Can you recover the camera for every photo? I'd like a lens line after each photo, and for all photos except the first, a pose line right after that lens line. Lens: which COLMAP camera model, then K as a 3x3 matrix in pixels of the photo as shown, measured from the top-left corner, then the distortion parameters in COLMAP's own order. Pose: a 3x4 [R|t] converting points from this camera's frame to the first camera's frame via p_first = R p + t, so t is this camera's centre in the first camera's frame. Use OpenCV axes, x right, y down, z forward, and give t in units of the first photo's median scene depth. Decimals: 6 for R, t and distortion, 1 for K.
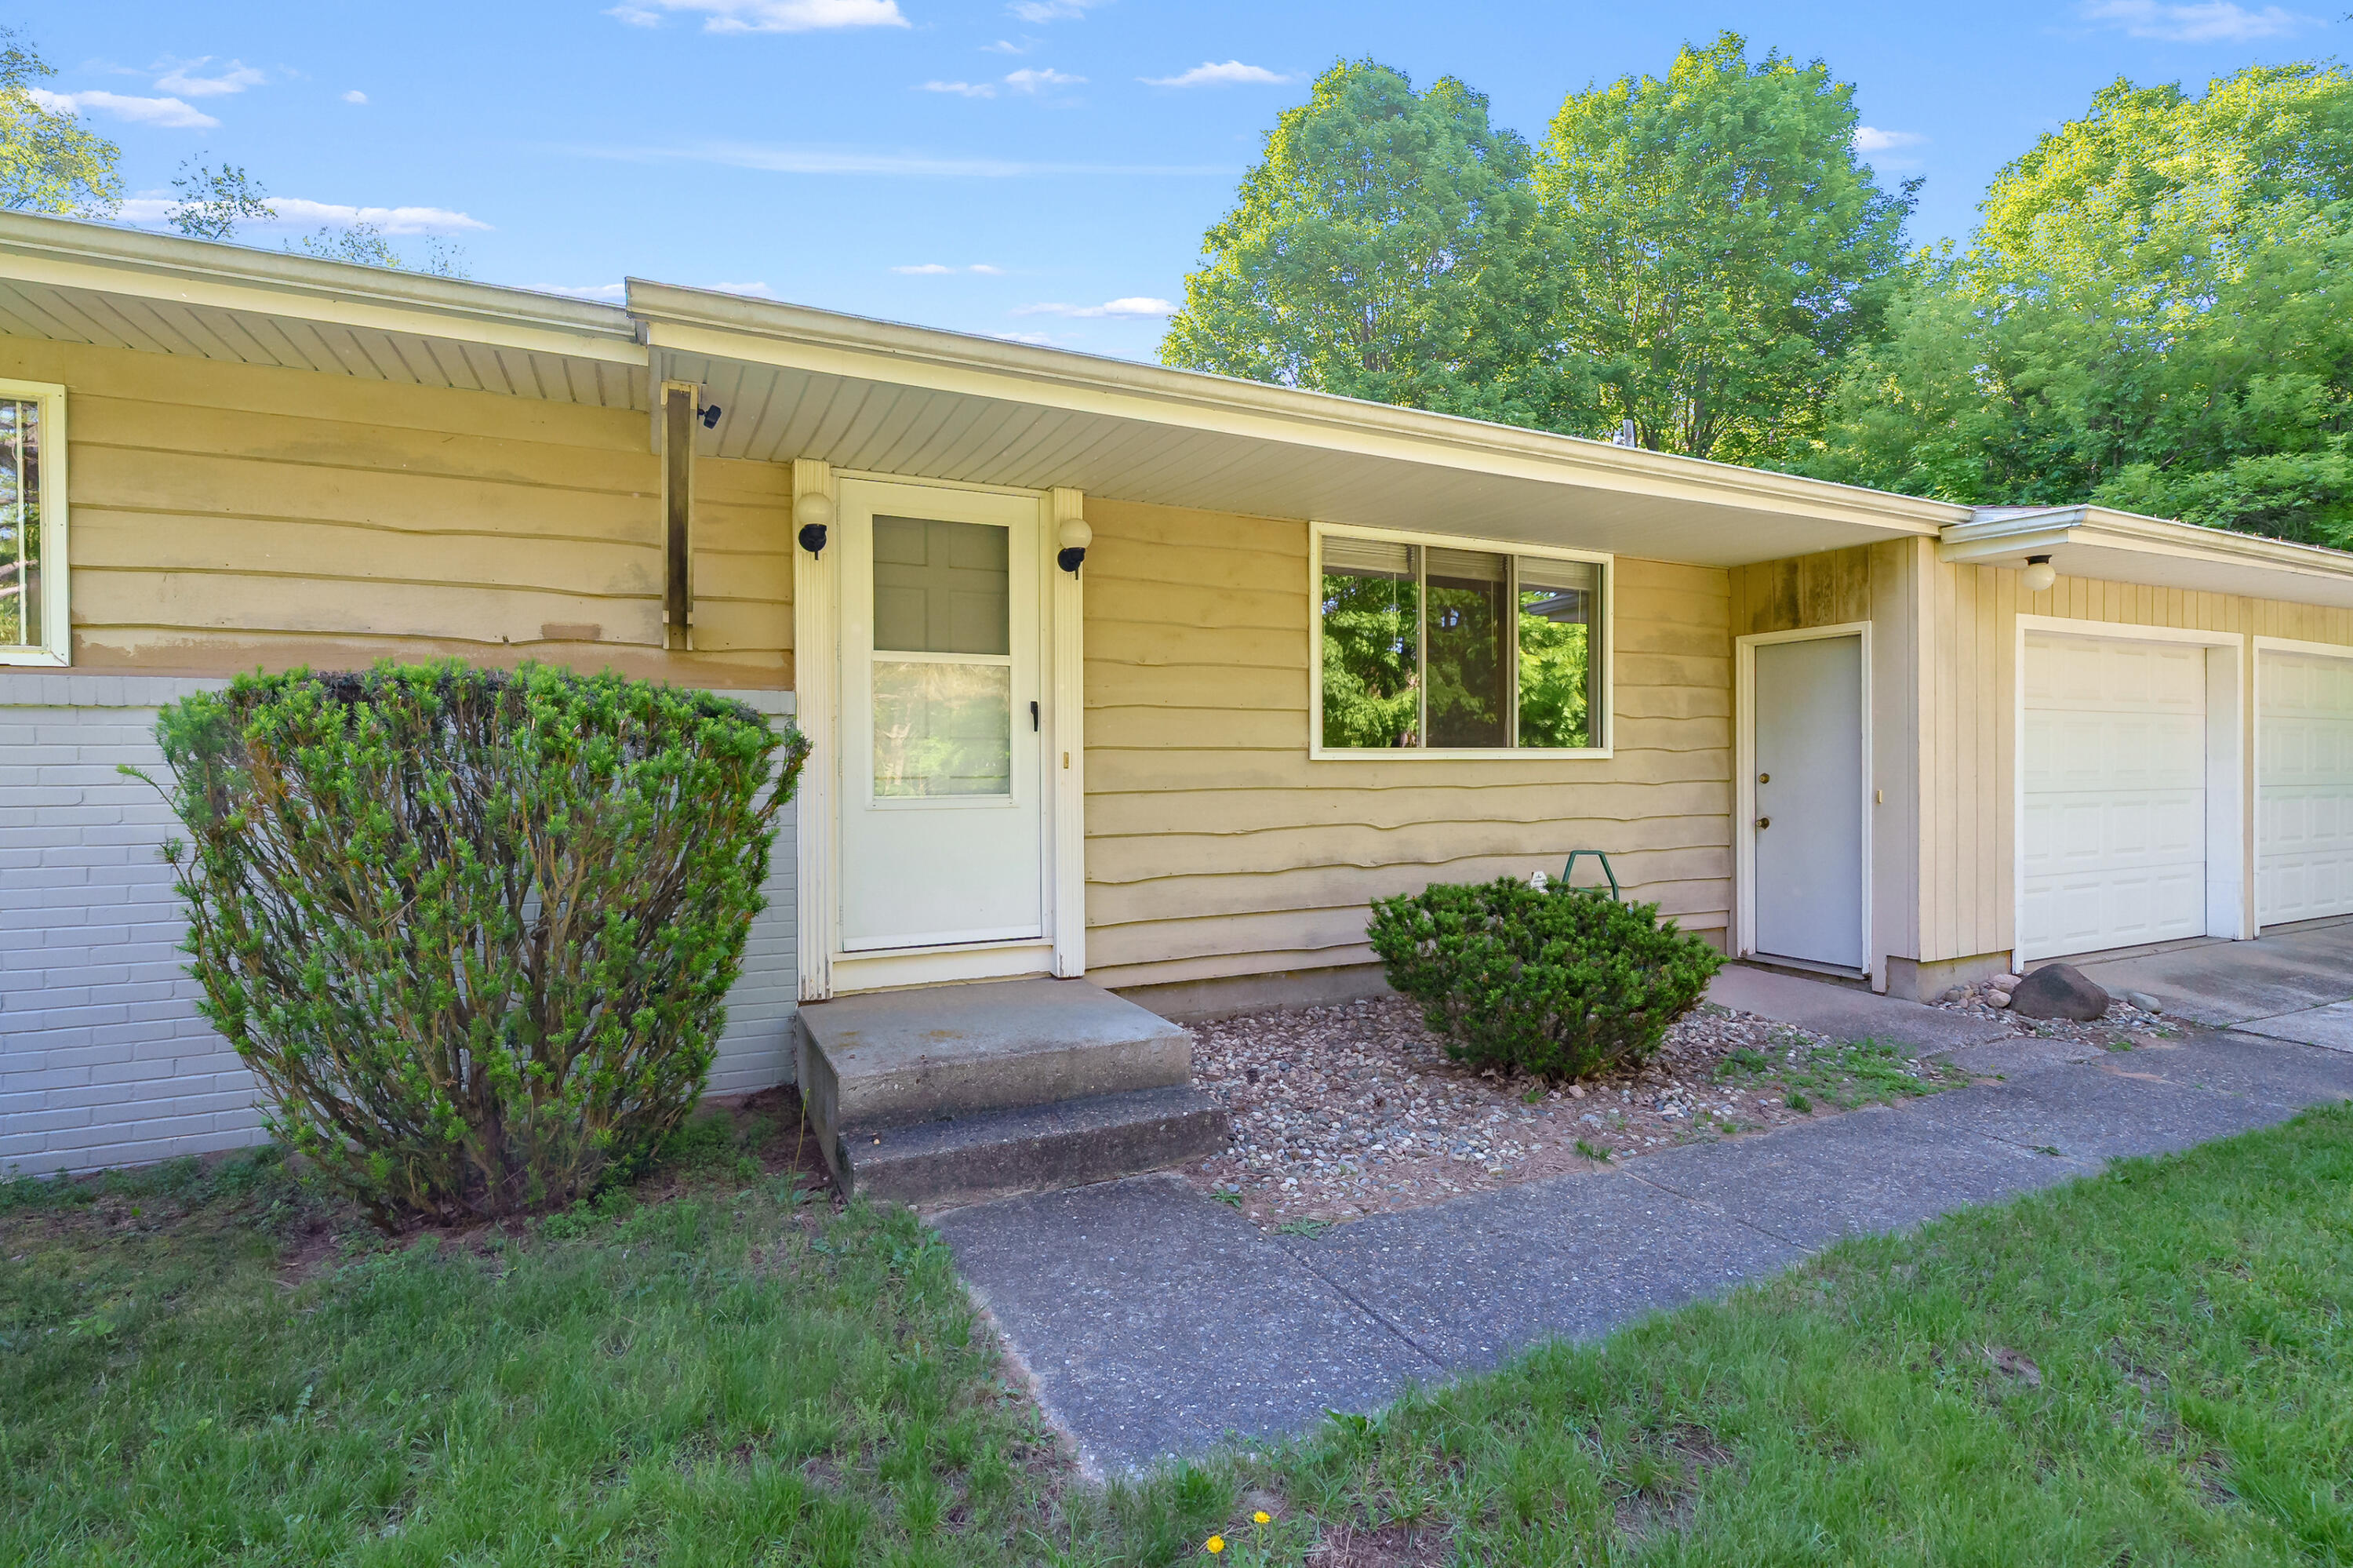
lens RADIAL K [[1072.7, 0, 1172.8], [0, 1072.7, 755.4], [0, 0, 1]] dist [-0.000031, 0.000053]
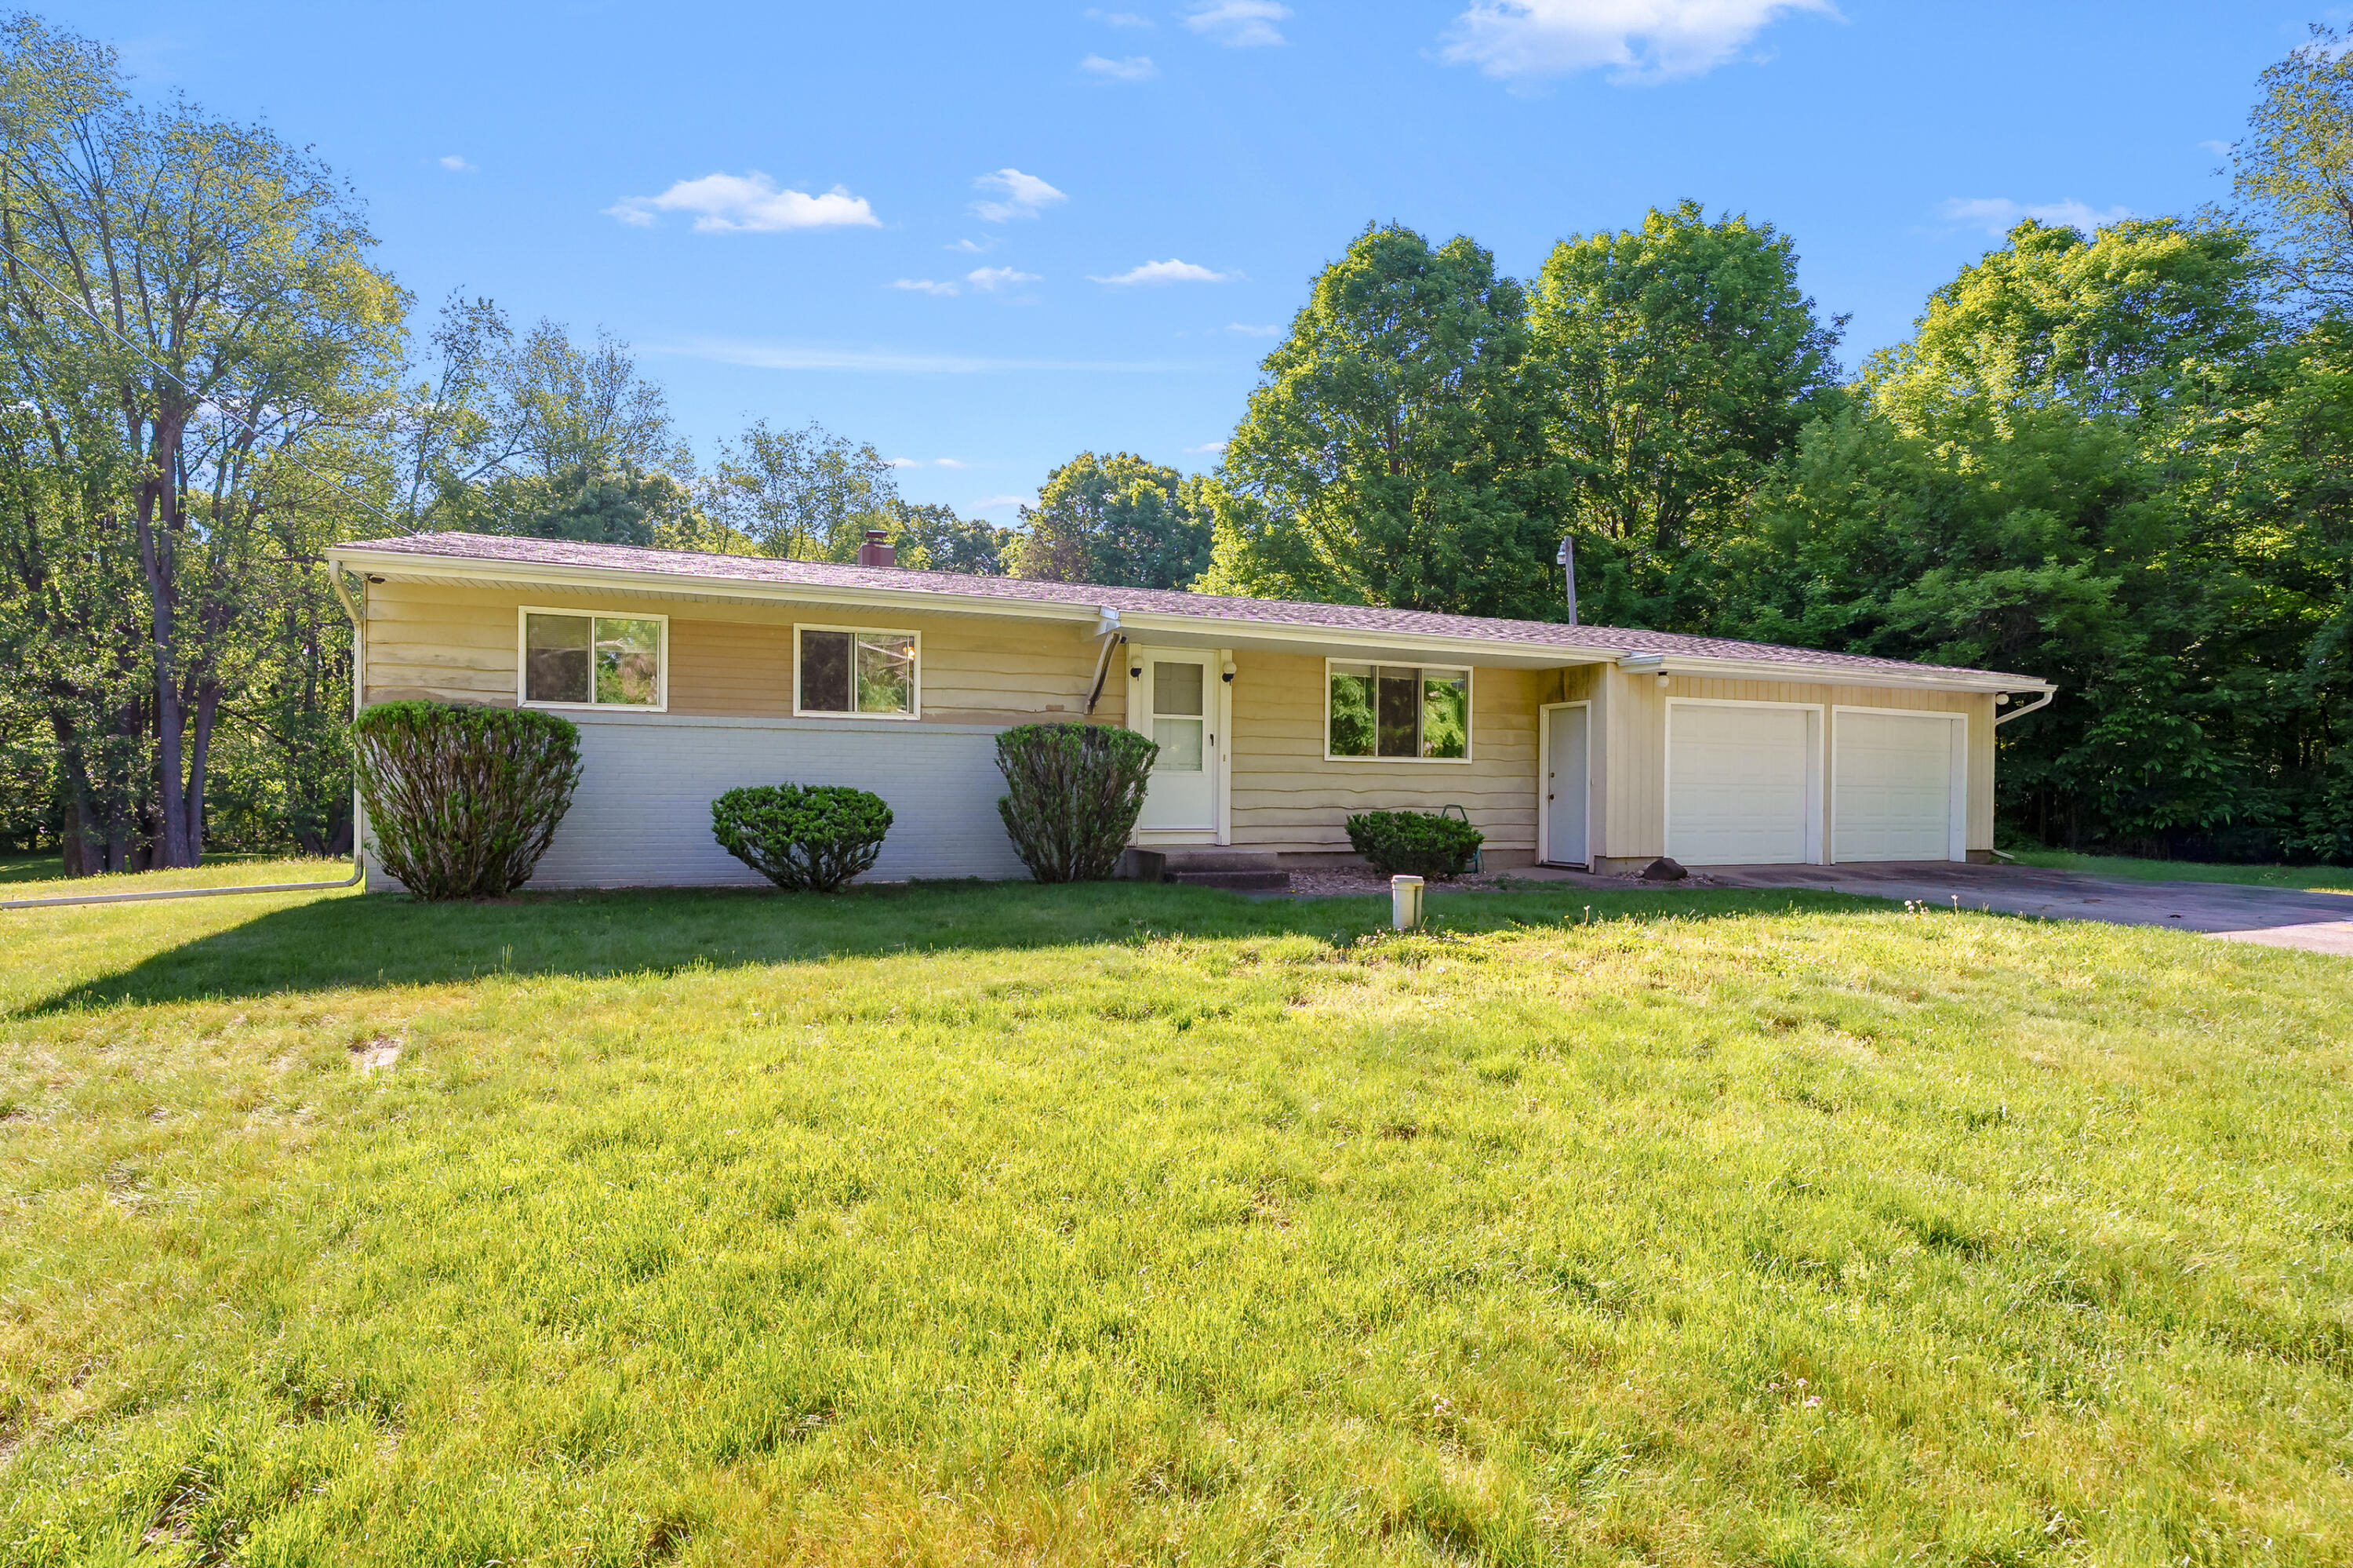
lens RADIAL K [[979.3, 0, 1177.2], [0, 979.3, 776.8], [0, 0, 1]] dist [-0.007809, -0.000051]
pose [[0.998776, 0.012190, -0.047933, -0.068113], [-0.012394, 0.999915, -0.003967, 0.040577], [0.047880, 0.004556, 0.998843, -0.877421]]
